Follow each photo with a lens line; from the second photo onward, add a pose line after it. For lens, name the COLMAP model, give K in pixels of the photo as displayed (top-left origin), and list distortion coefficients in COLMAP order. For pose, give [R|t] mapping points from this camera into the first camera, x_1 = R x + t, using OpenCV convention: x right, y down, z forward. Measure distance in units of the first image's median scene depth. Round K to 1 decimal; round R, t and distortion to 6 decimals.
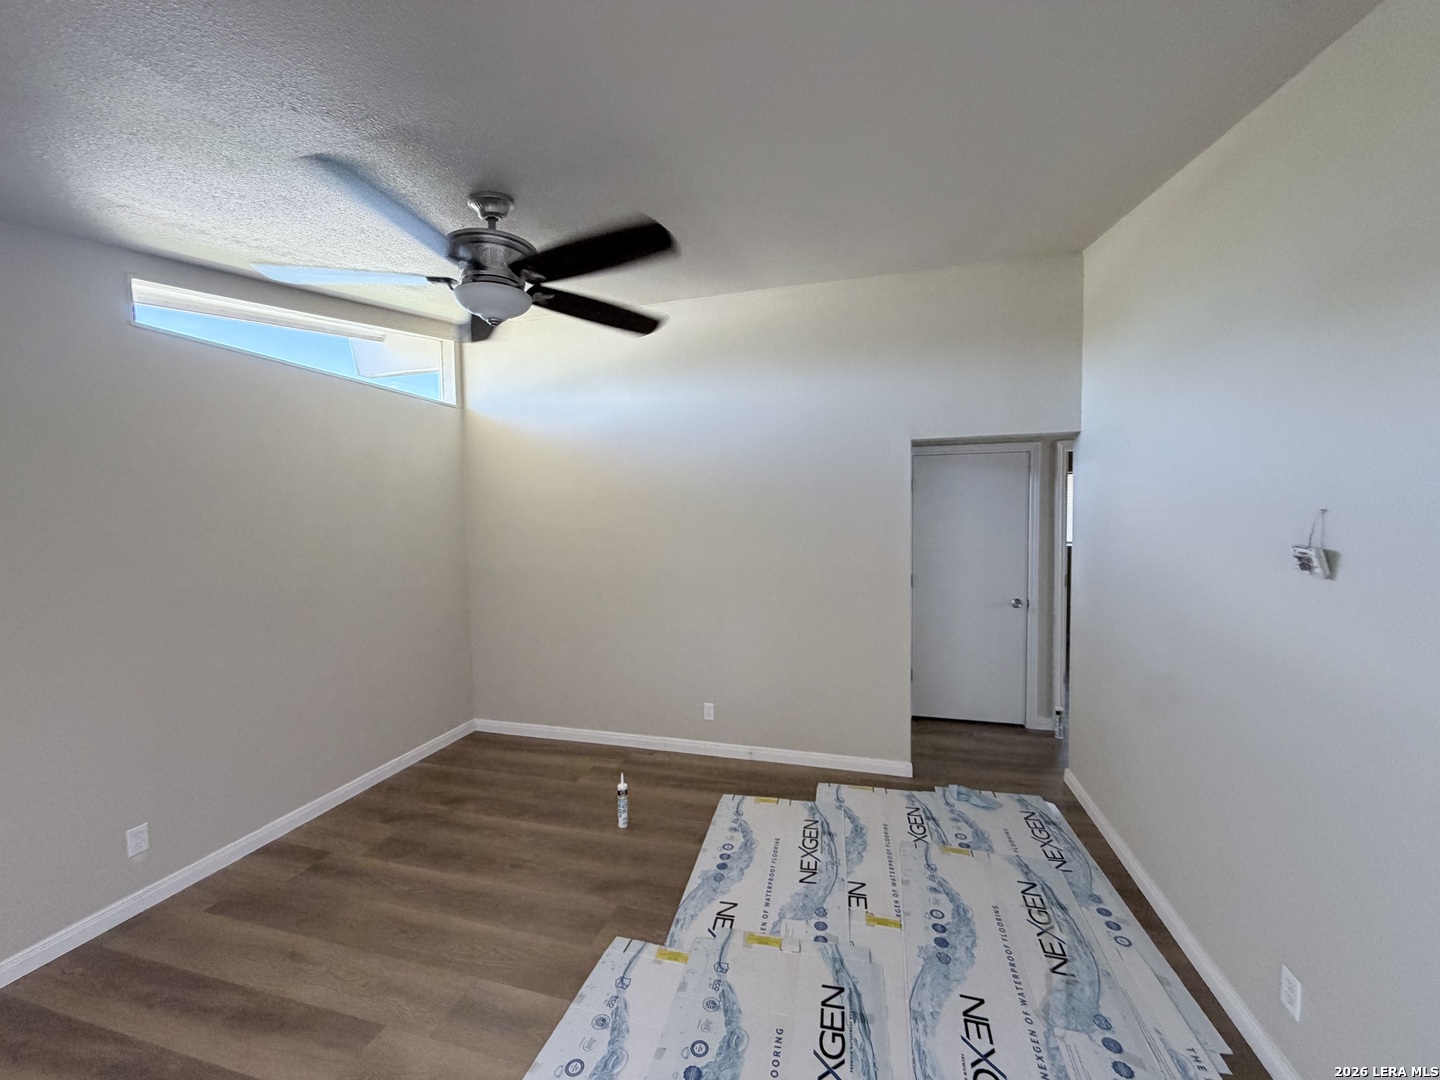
lens RADIAL K [[574.8, 0, 718.1], [0, 574.8, 549.9], [0, 0, 1]] dist [-0.000244, 0.000671]
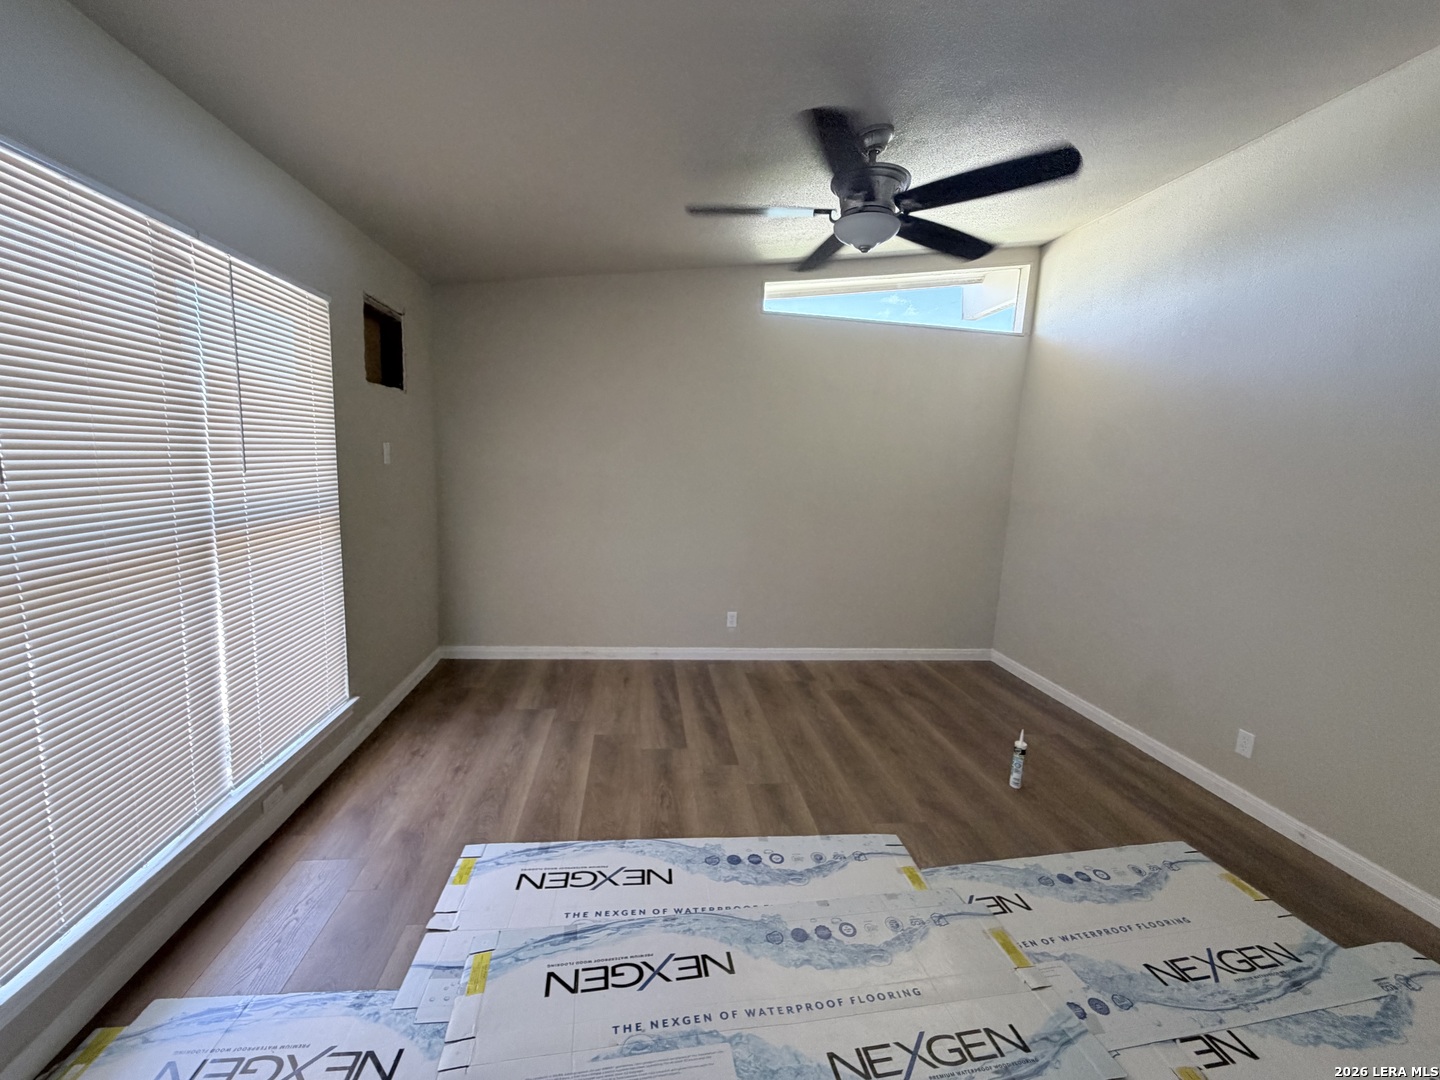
lens RADIAL K [[574.8, 0, 710.2], [0, 574.8, 546.1], [0, 0, 1]] dist [-0.000244, 0.000671]
pose [[0.386179, 0.176379, -0.905404, 0.425841], [-0.110333, 0.983334, 0.144500, 0.033637], [0.915802, 0.044093, 0.399203, 0.195452]]
